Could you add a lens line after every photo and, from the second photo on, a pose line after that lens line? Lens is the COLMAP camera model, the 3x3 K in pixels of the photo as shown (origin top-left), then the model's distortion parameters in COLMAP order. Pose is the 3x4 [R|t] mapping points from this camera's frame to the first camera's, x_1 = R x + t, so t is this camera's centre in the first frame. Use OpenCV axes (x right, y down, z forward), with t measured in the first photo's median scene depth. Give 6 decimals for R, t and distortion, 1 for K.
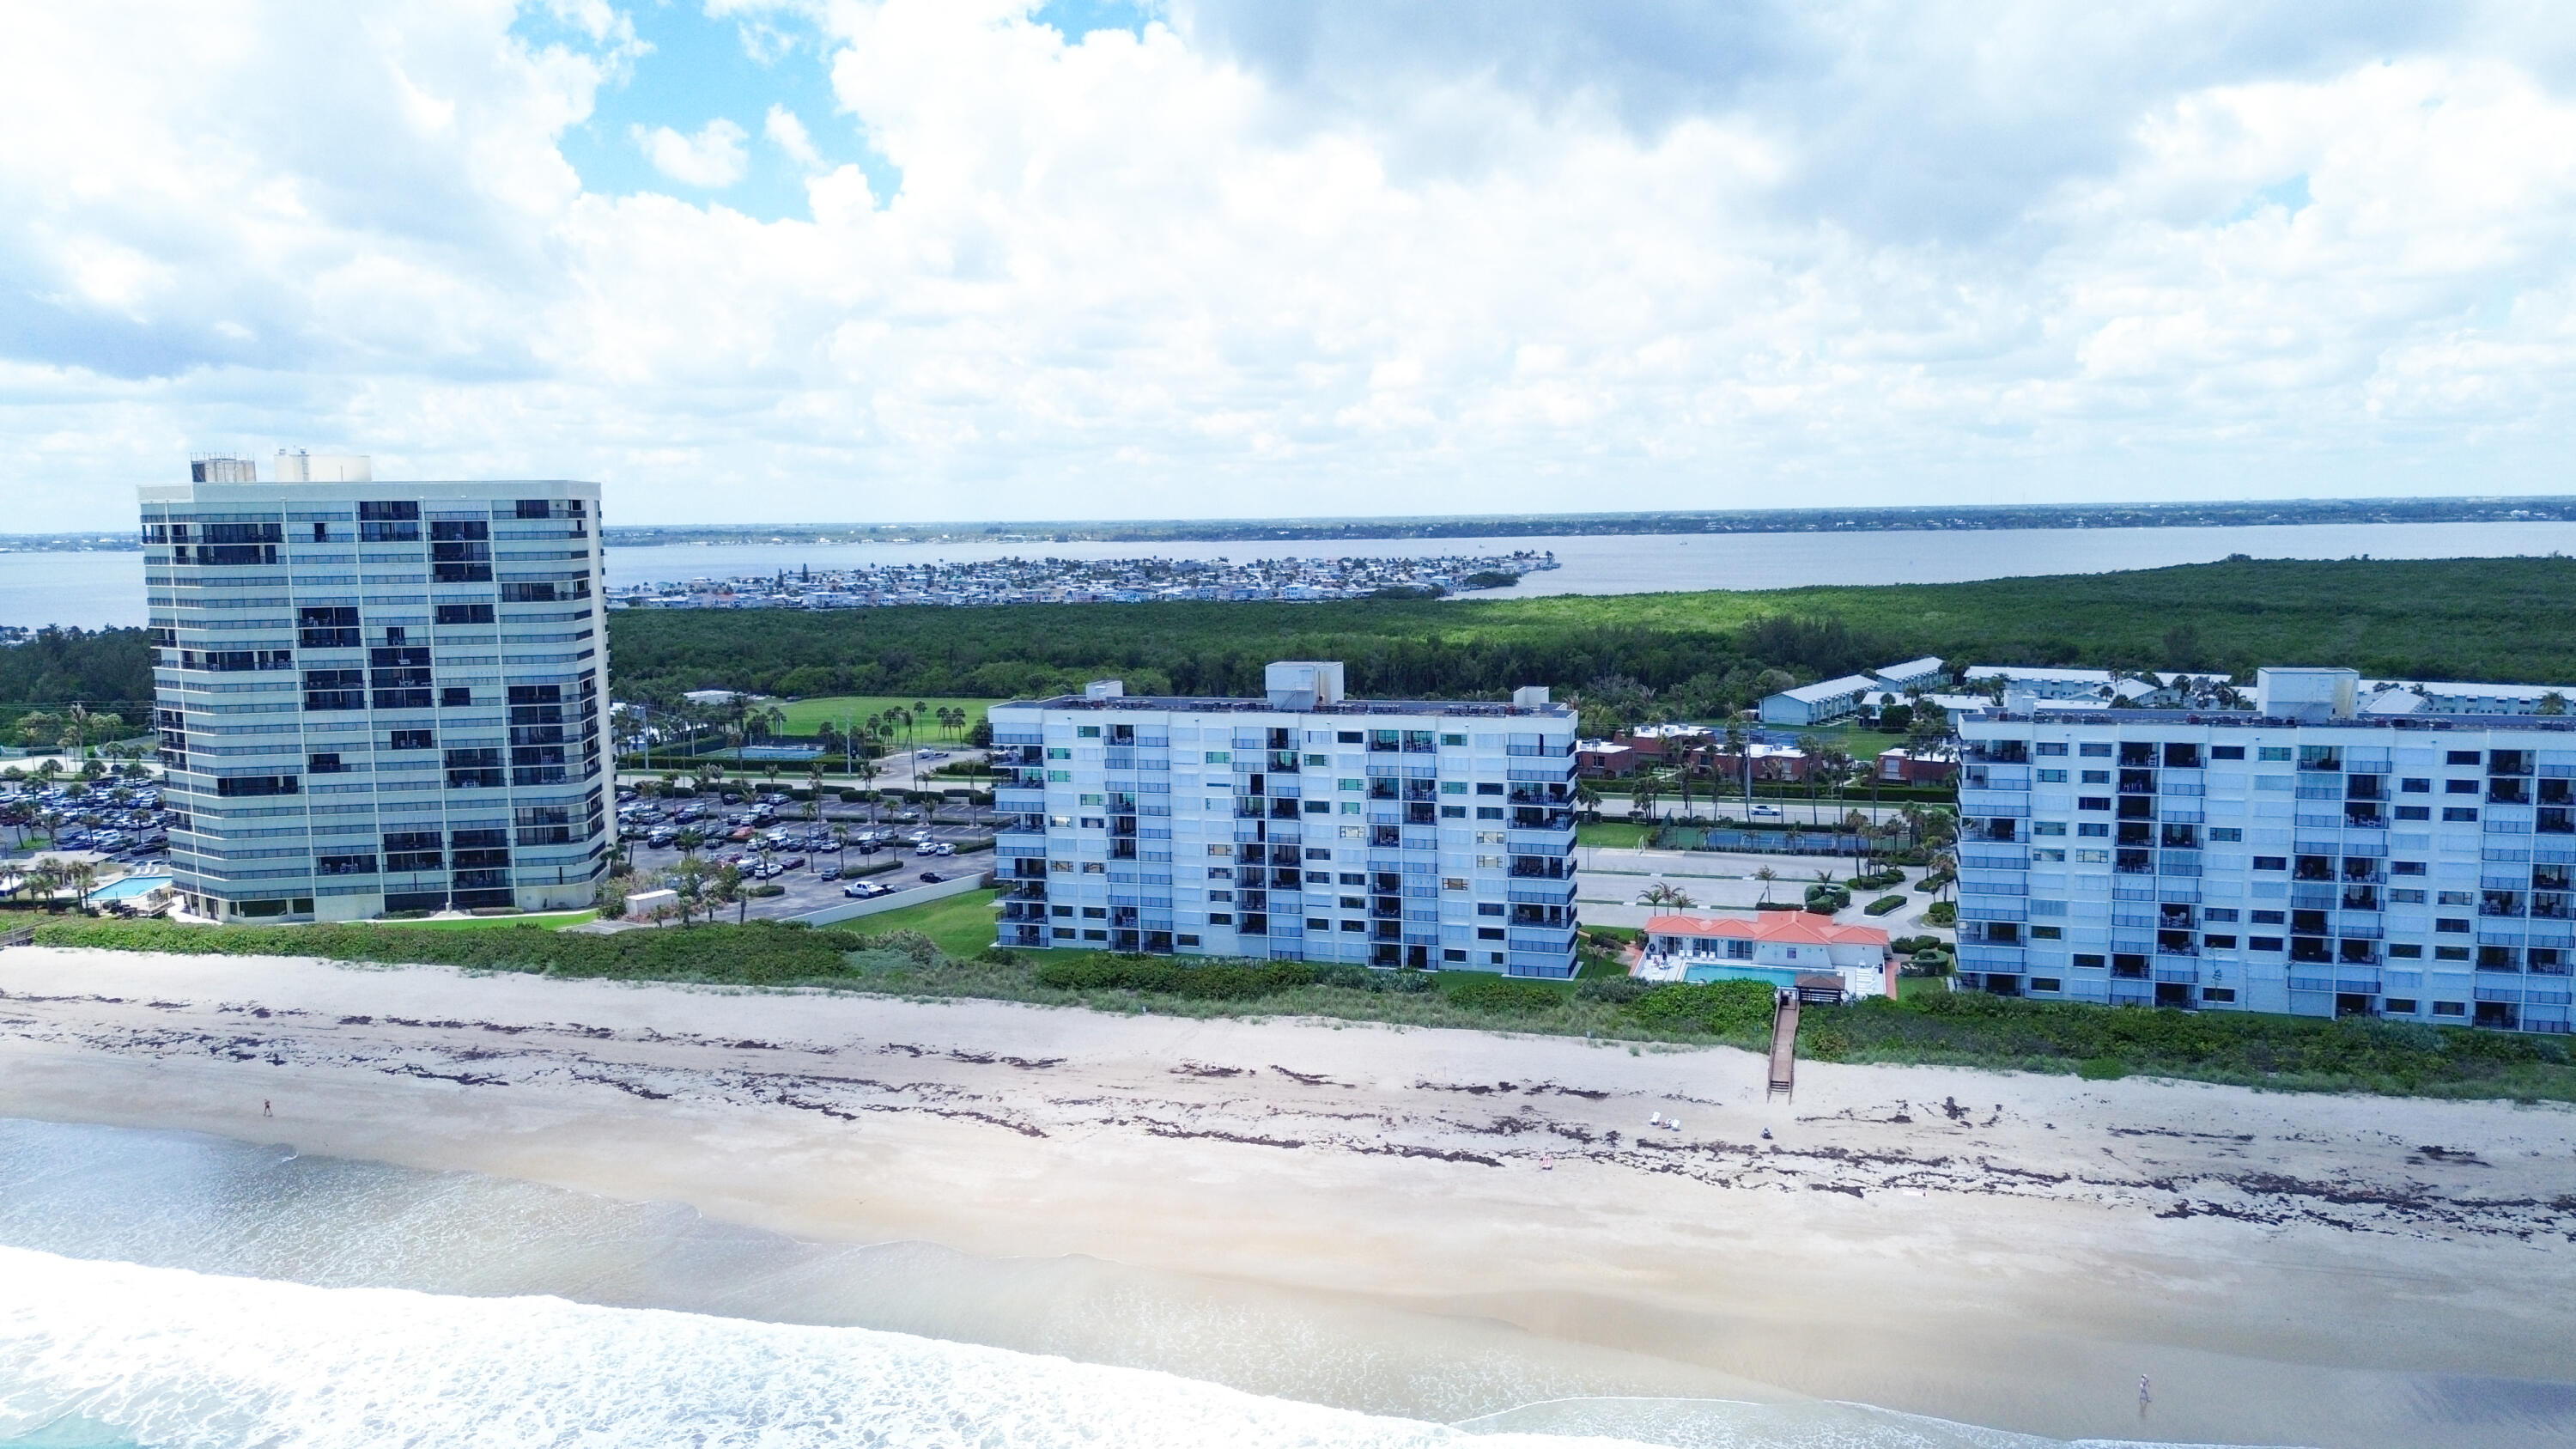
lens RADIAL K [[1826.3, 0, 1291.2], [0, 1826.3, 717.6], [0, 0, 1]] dist [0.065349, -0.058287]
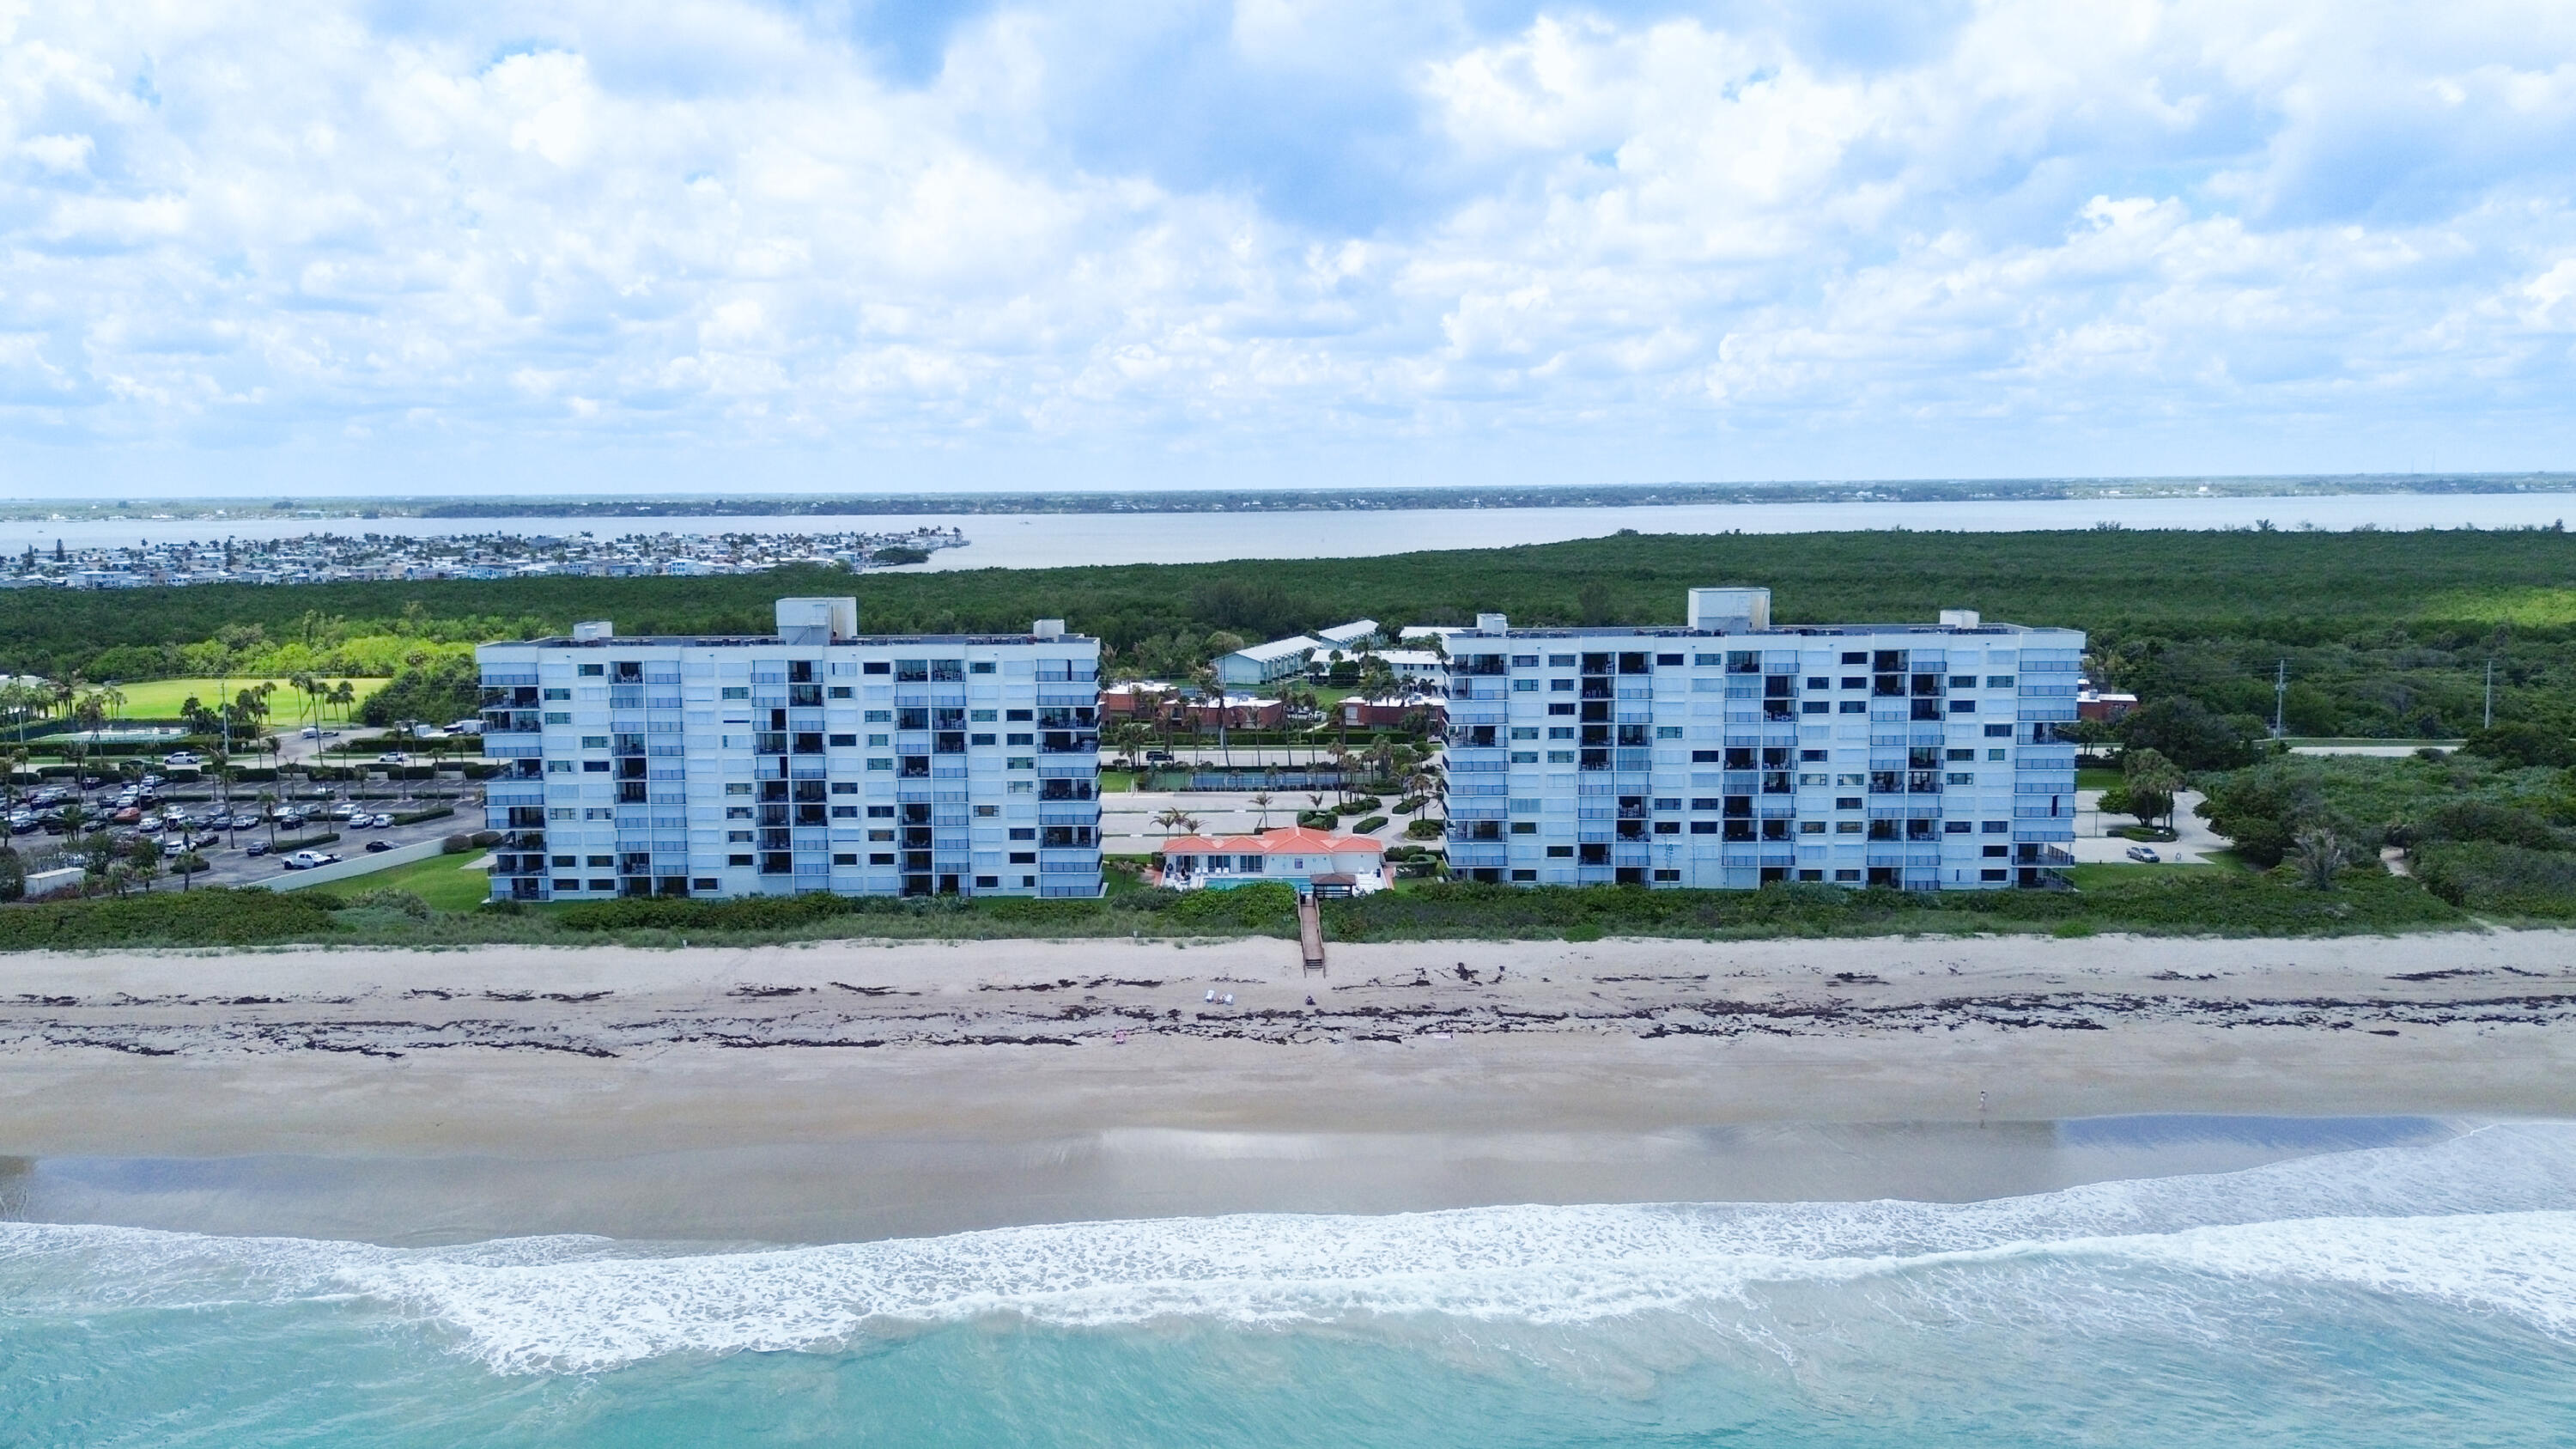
lens RADIAL K [[2001.0, 0, 1190.2], [0, 2001.0, 715.0], [0, 0, 1]] dist [0.176634, -0.406134]
pose [[0.965520, -0.024486, 0.259174, -0.088450], [0.024775, 0.999691, 0.002153, 0.038601], [-0.259146, 0.004343, 0.965828, -0.105607]]
